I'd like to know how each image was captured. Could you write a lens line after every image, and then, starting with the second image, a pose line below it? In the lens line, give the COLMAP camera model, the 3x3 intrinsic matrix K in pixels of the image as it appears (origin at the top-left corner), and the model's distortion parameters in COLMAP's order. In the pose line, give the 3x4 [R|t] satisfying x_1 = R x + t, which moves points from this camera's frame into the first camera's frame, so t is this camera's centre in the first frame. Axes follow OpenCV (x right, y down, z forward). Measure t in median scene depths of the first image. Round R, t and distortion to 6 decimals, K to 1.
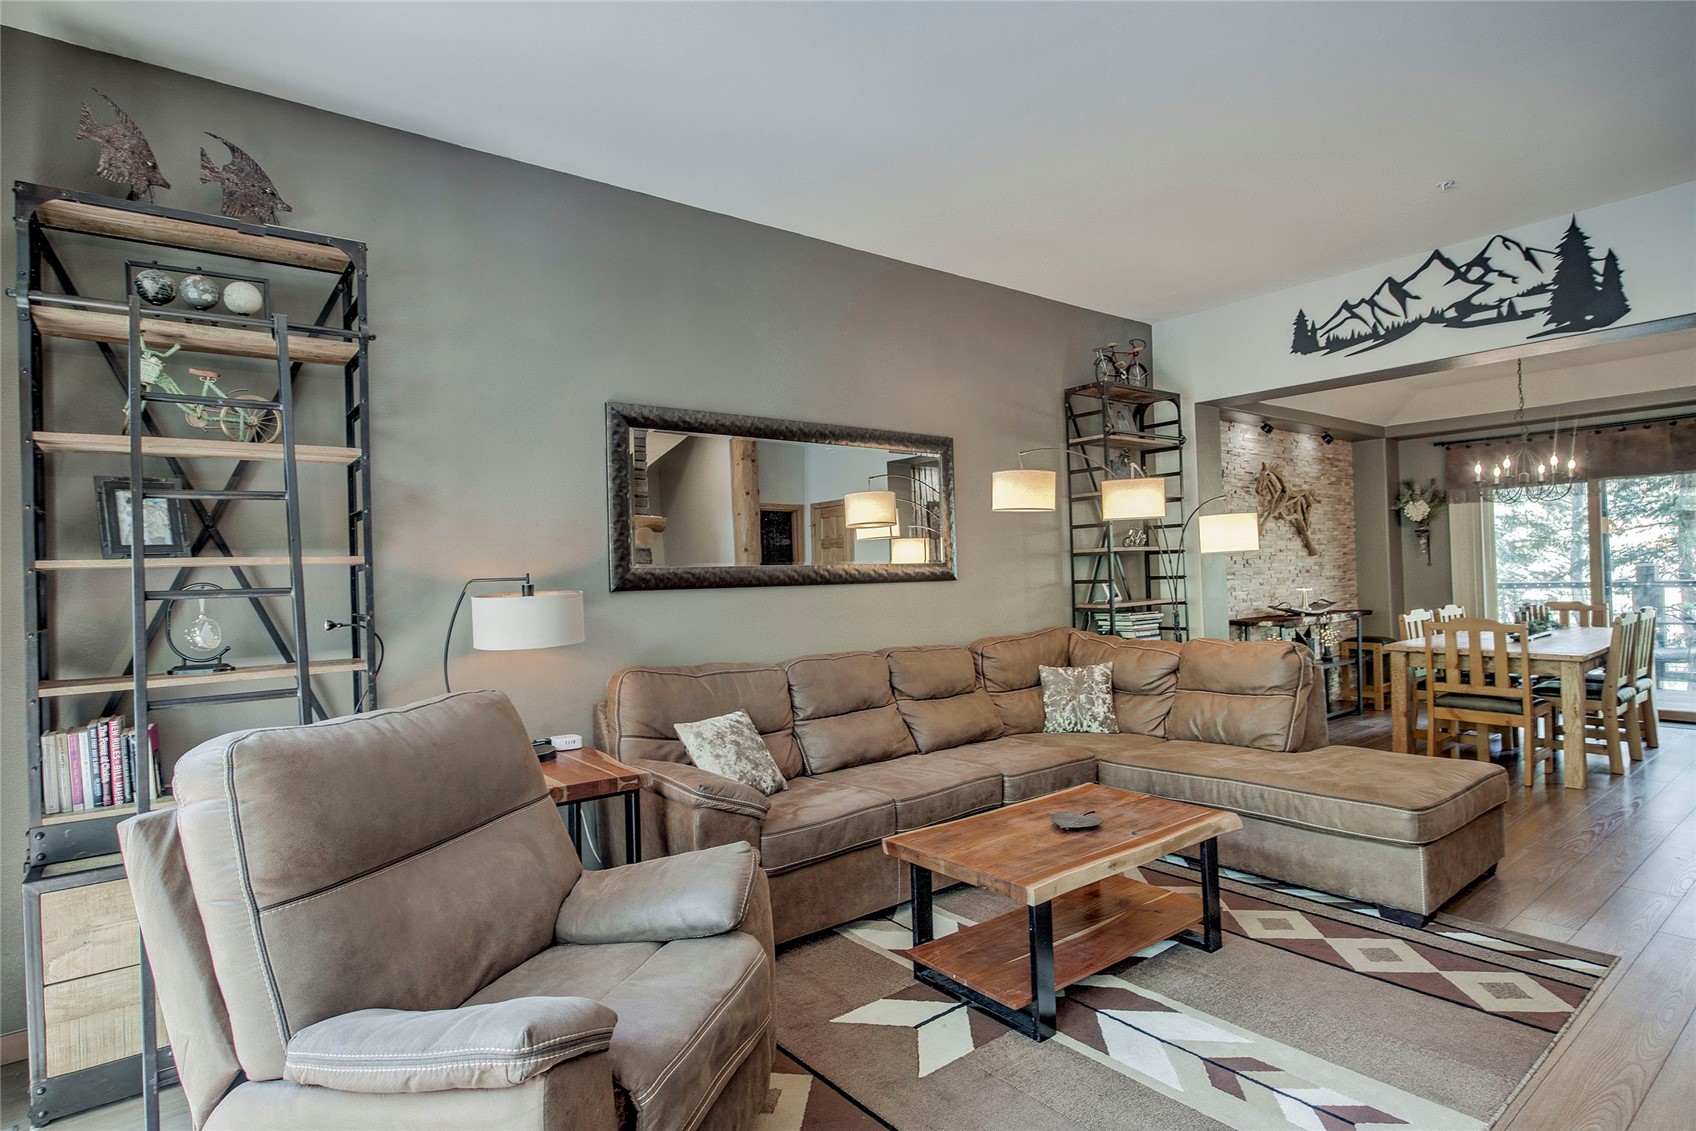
lens RADIAL K [[879.5, 0, 844.5], [0, 879.5, 568.5], [0, 0, 1]] dist [-0.003047, -0.000408]
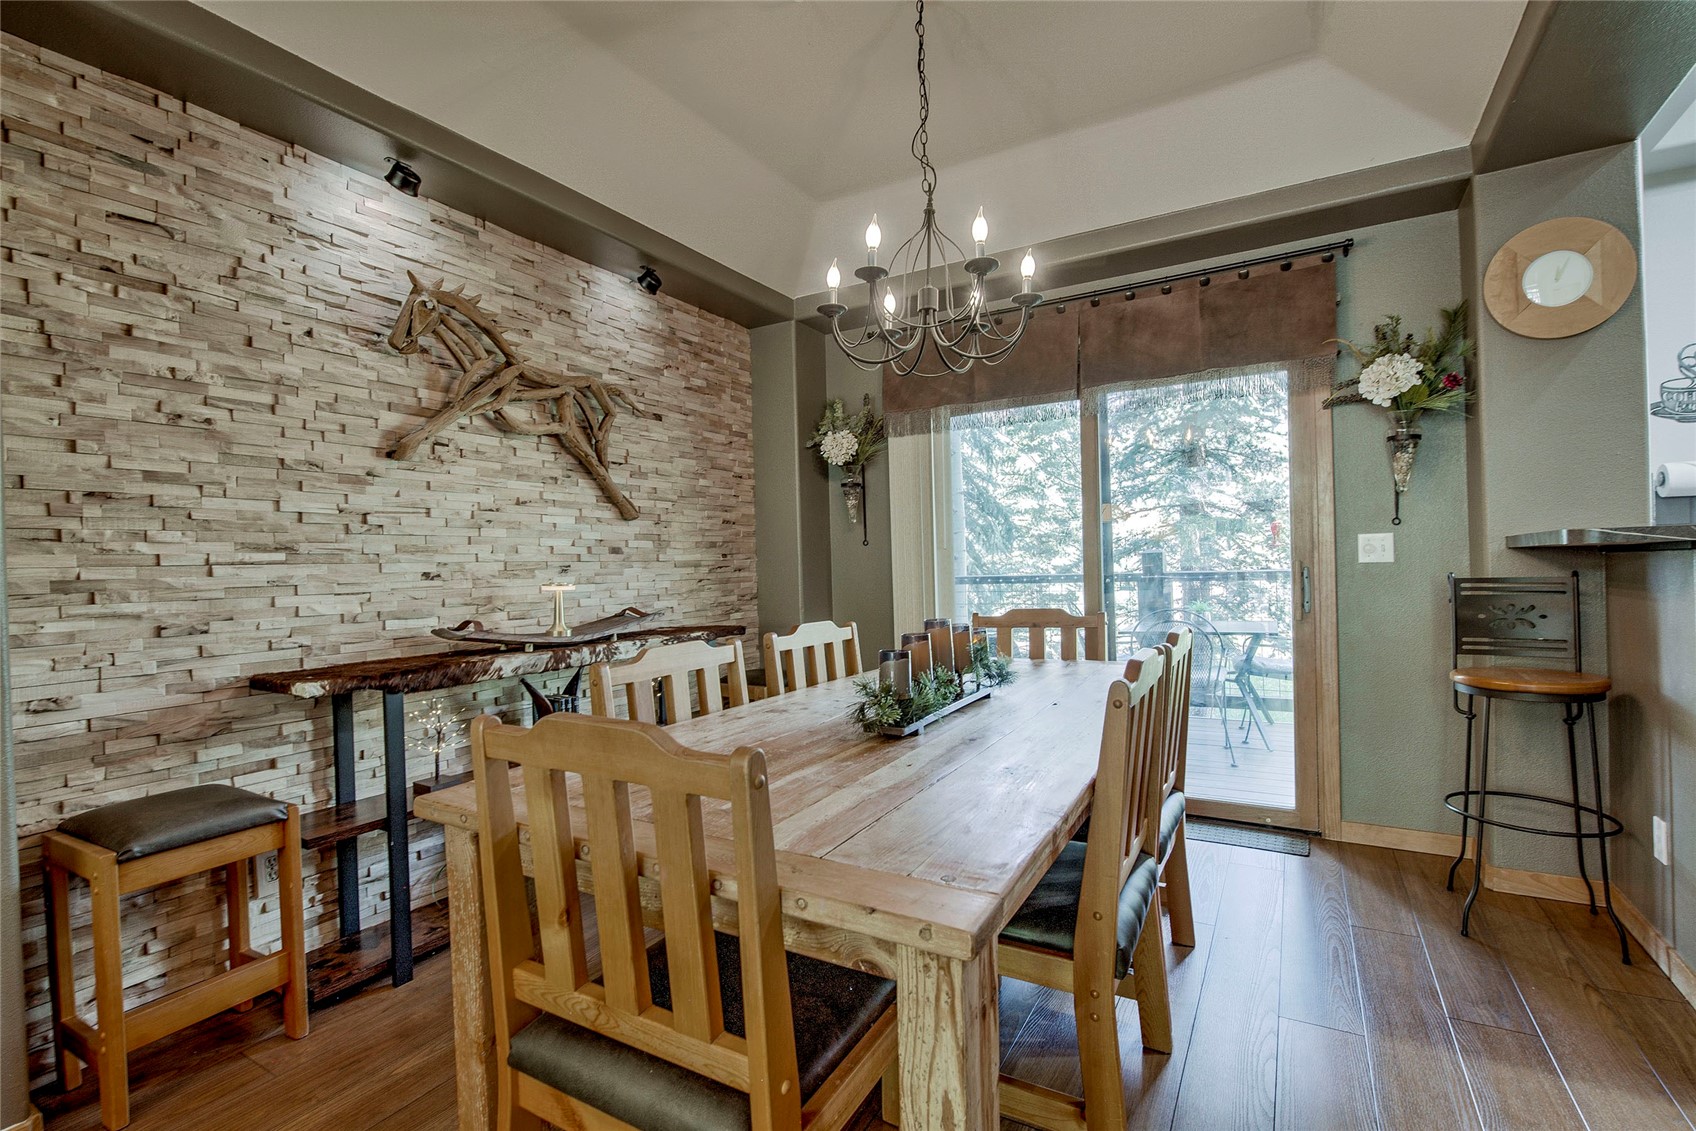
lens RADIAL K [[769.4, 0, 838.1], [0, 769.4, 565.8], [0, 0, 1]] dist [-0.010587, -0.000124]
pose [[0.933134, 0.004207, 0.359504, 0.480263], [-0.004130, 0.999991, -0.000981, 0.011128], [-0.359505, -0.000569, 0.933143, 0.545018]]
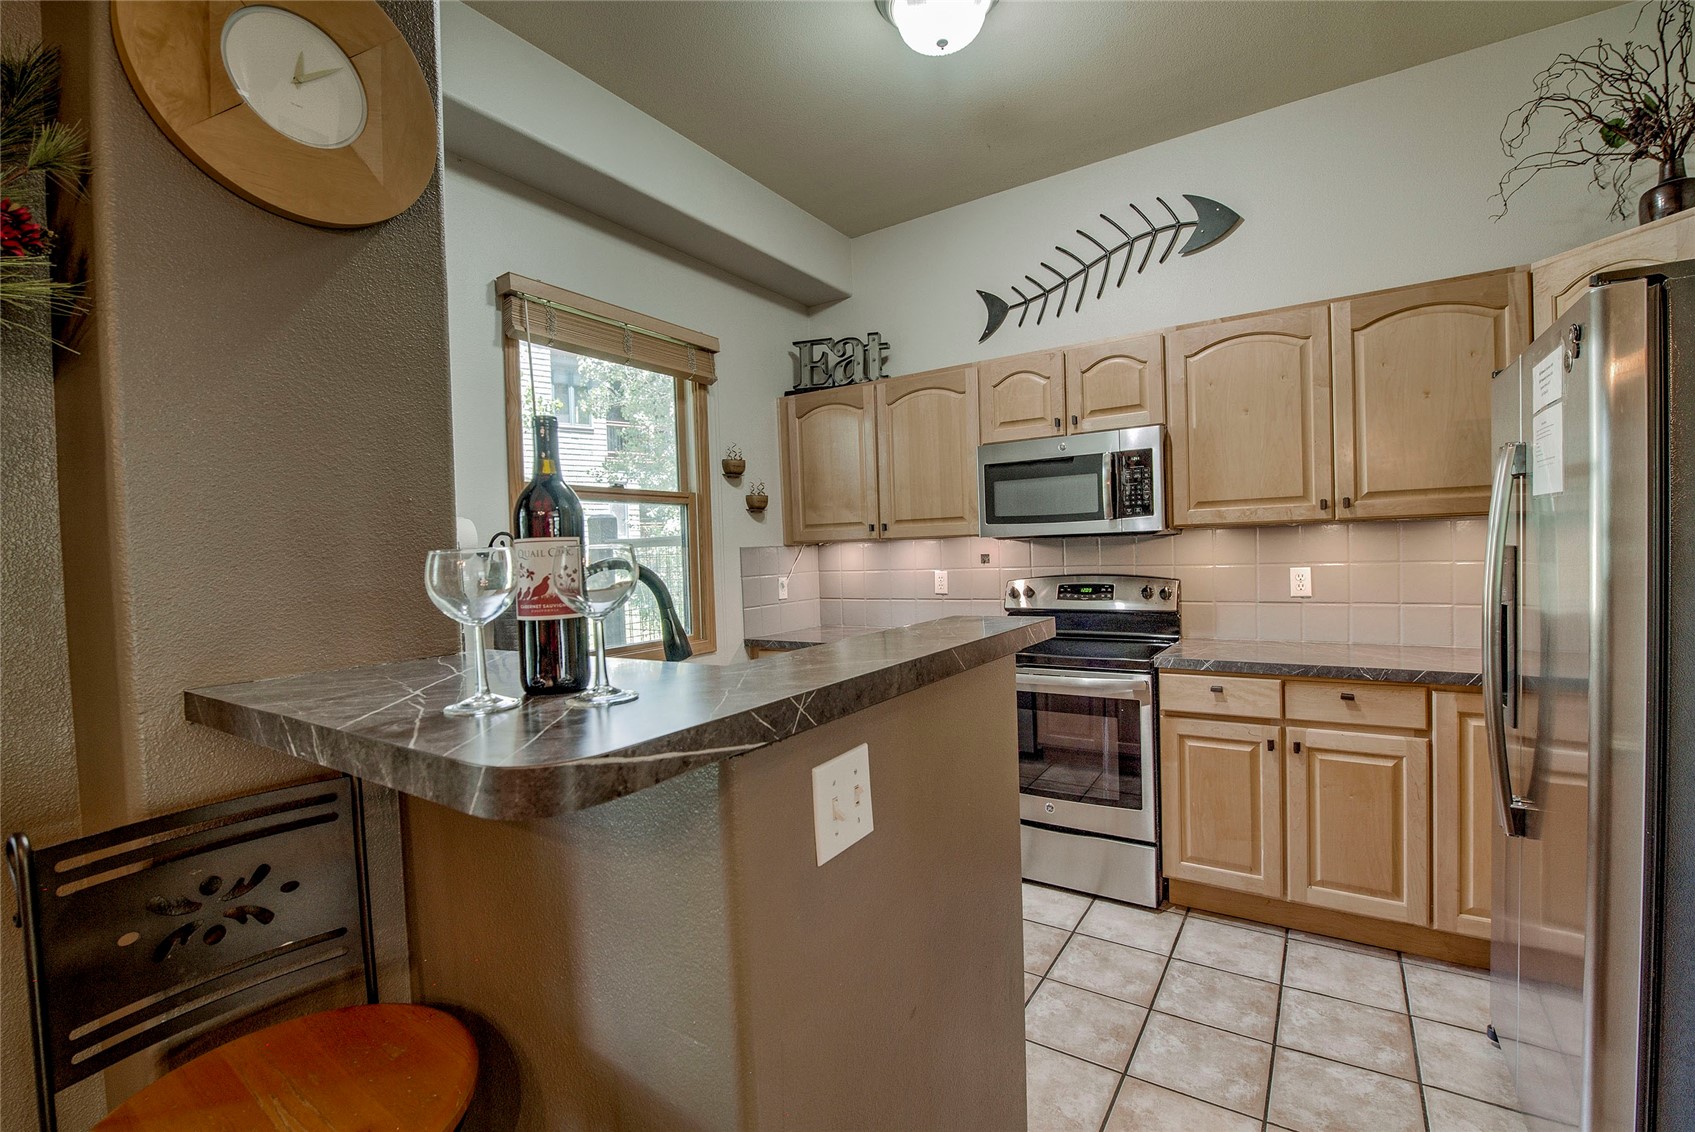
lens RADIAL K [[721.2, 0, 843.4], [0, 721.2, 566.9], [0, 0, 1]] dist [-0.013812, -0.000529]
pose [[-0.317945, 0.018429, 0.947930, 0.738488], [0.033995, 0.999390, -0.008027, -0.020633], [-0.947499, 0.029673, -0.318378, 0.692122]]
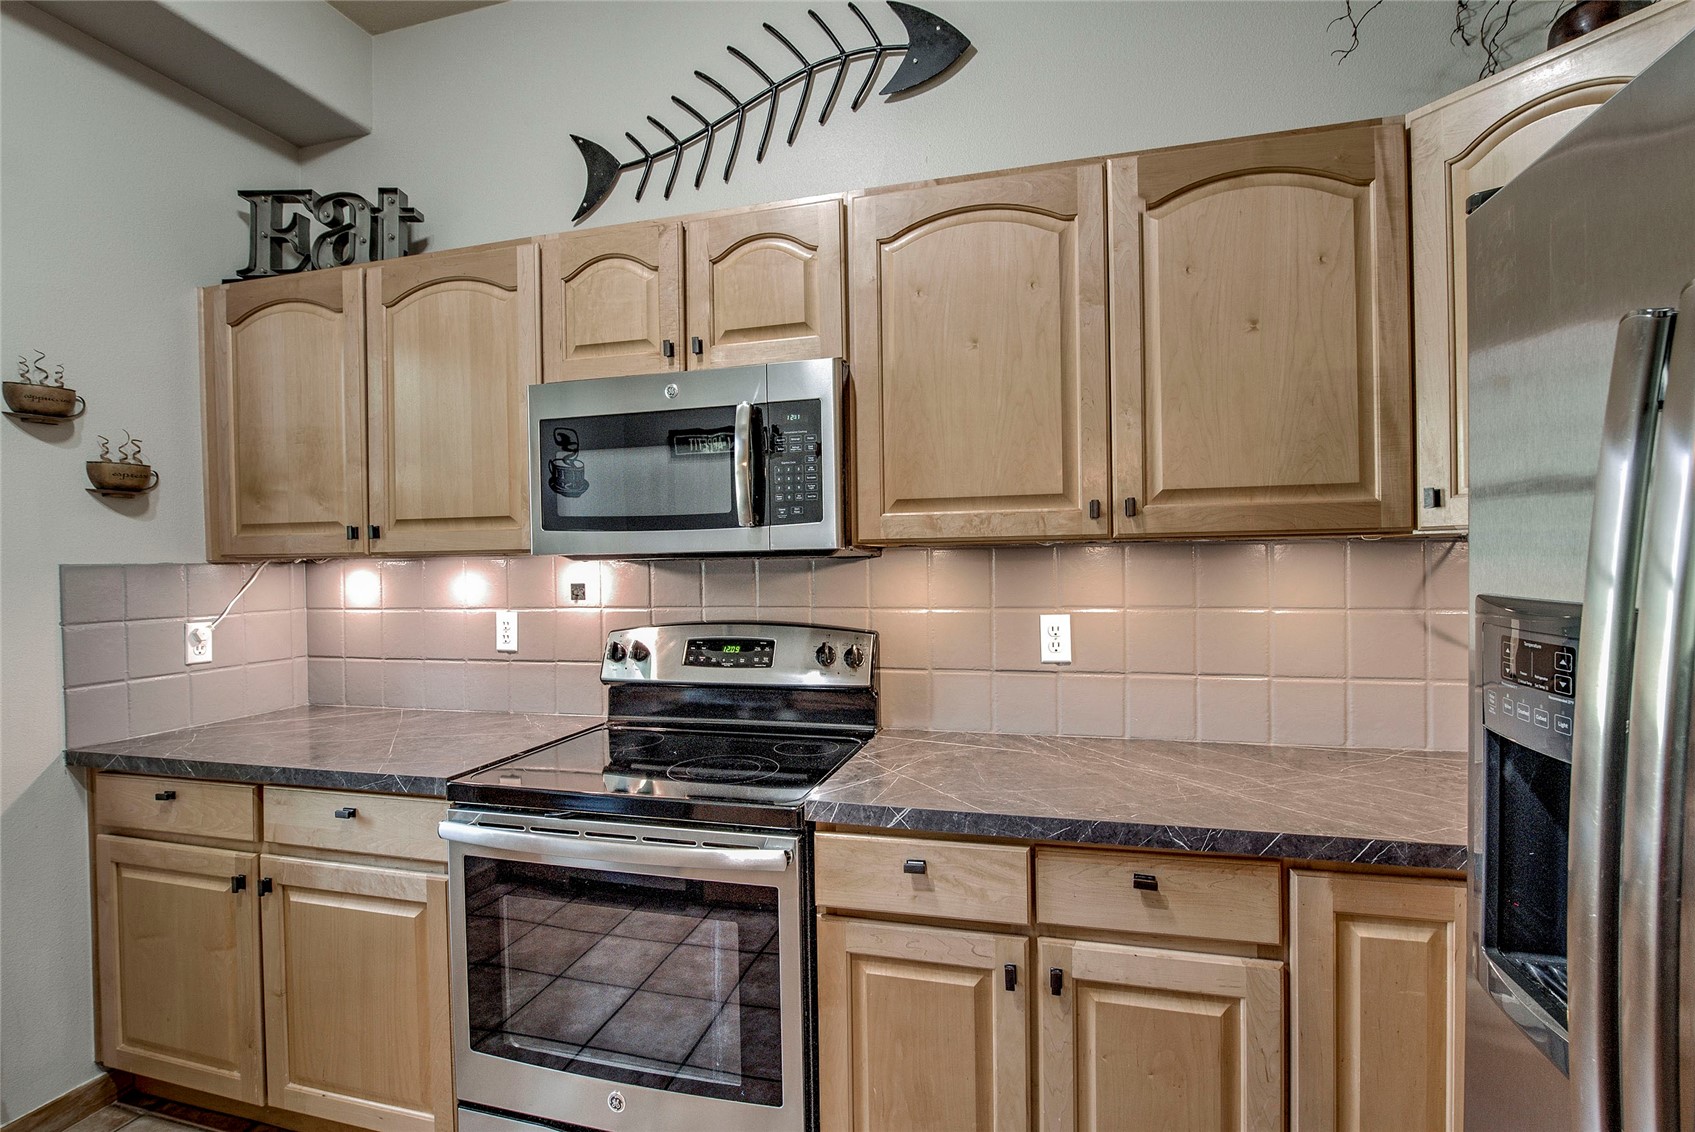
lens RADIAL K [[768.9, 0, 837.6], [0, 768.9, 566.3], [0, 0, 1]] dist [-0.010587, -0.000124]
pose [[-0.594582, 0.035673, 0.803244, 0.863014], [0.025584, 0.999349, -0.025445, -0.026394], [-0.803628, 0.005421, -0.595107, 0.546551]]
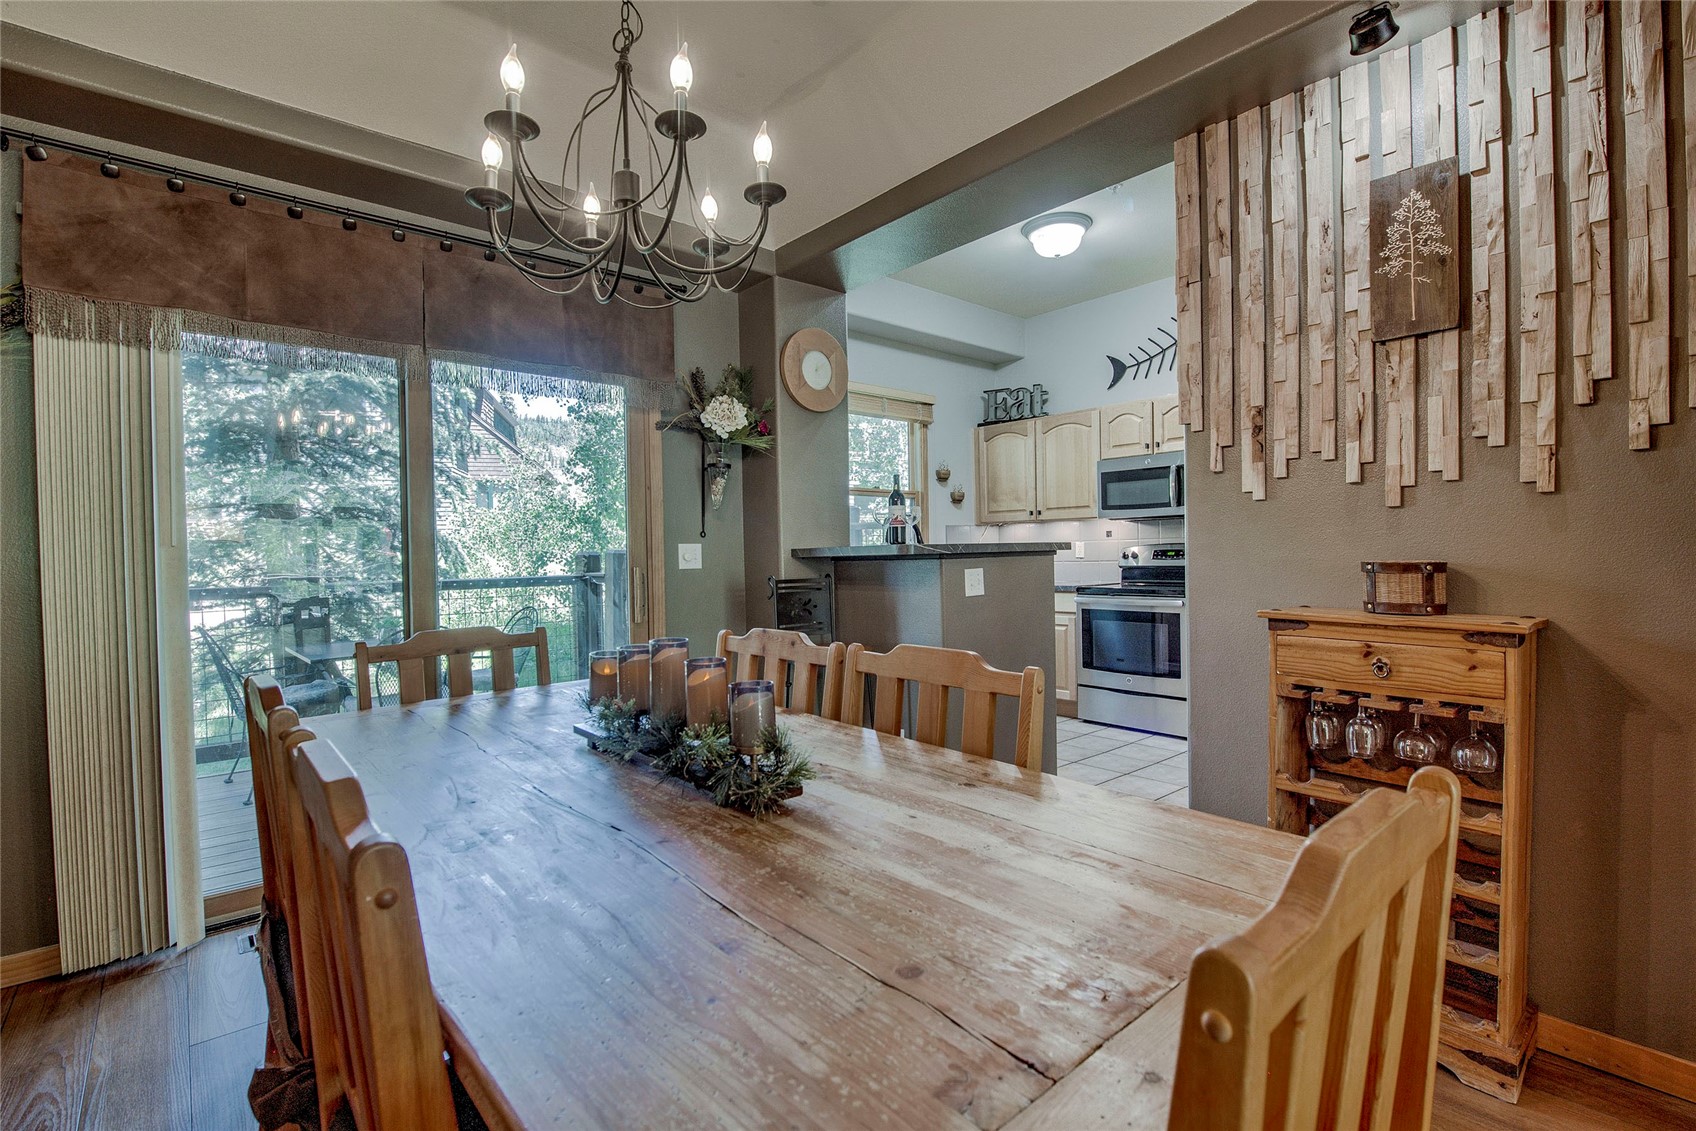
lens RADIAL K [[769.4, 0, 838.1], [0, 769.4, 565.8], [0, 0, 1]] dist [-0.010587, -0.000124]
pose [[-0.044485, 0.014978, 0.998898, 0.410770], [0.008311, 0.999859, -0.014622, 0.013893], [-0.998975, 0.007651, -0.044603, 0.754073]]
